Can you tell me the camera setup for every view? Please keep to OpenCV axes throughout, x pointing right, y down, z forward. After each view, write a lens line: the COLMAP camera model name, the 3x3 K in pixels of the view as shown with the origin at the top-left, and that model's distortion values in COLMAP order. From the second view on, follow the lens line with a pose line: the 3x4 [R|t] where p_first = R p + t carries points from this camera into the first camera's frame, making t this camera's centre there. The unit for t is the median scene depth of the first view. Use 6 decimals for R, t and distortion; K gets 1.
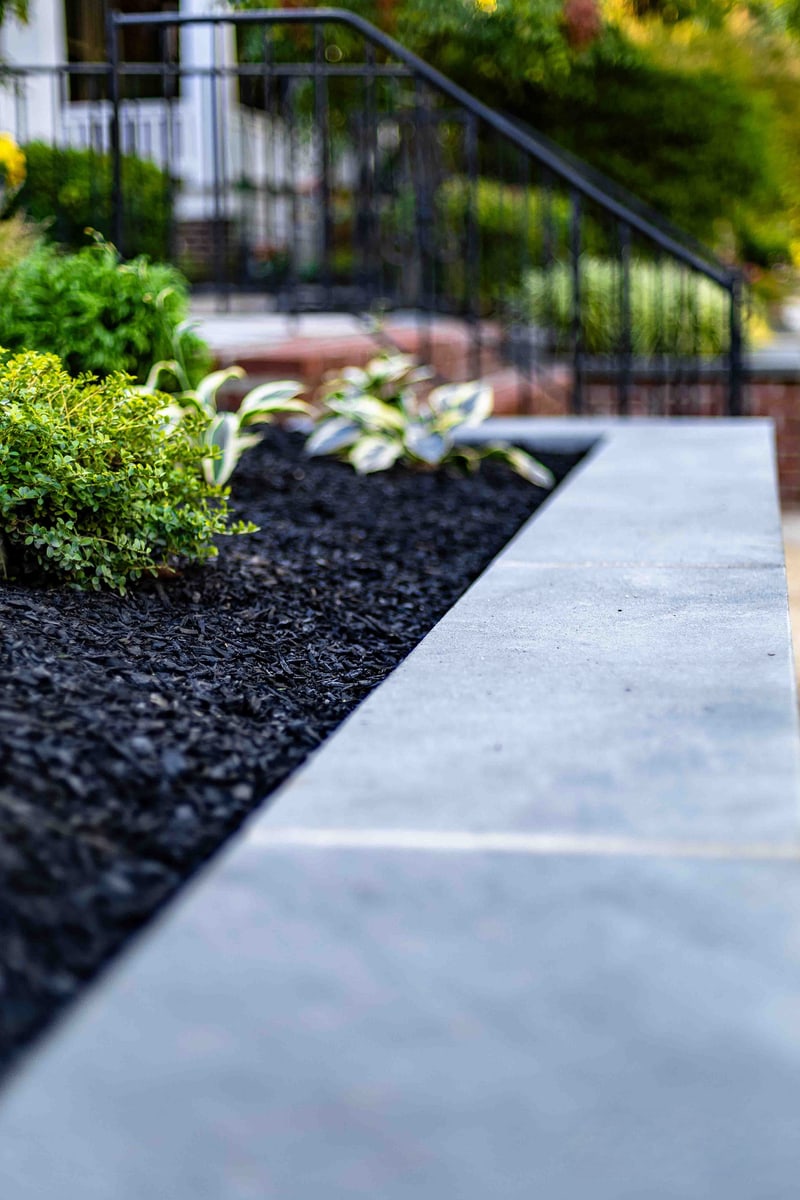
lens RADIAL K [[1744.5, 0, 393.4], [0, 1744.5, 597.7], [0, 0, 1]] dist [-0.009983, 0.000000]
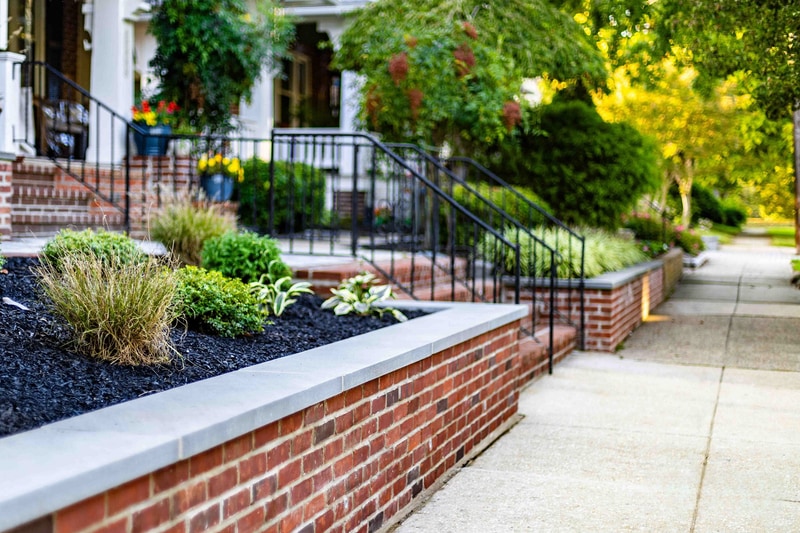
lens RADIAL K [[1295.1, 0, 401.0], [0, 1295.1, 268.7], [0, 0, 1]] dist [-0.059884, 0.000000]
pose [[0.994023, 0.033554, -0.103882, 0.294091], [-0.047204, 0.990143, -0.131862, 0.121829], [0.098434, 0.135978, 0.985810, -1.033041]]
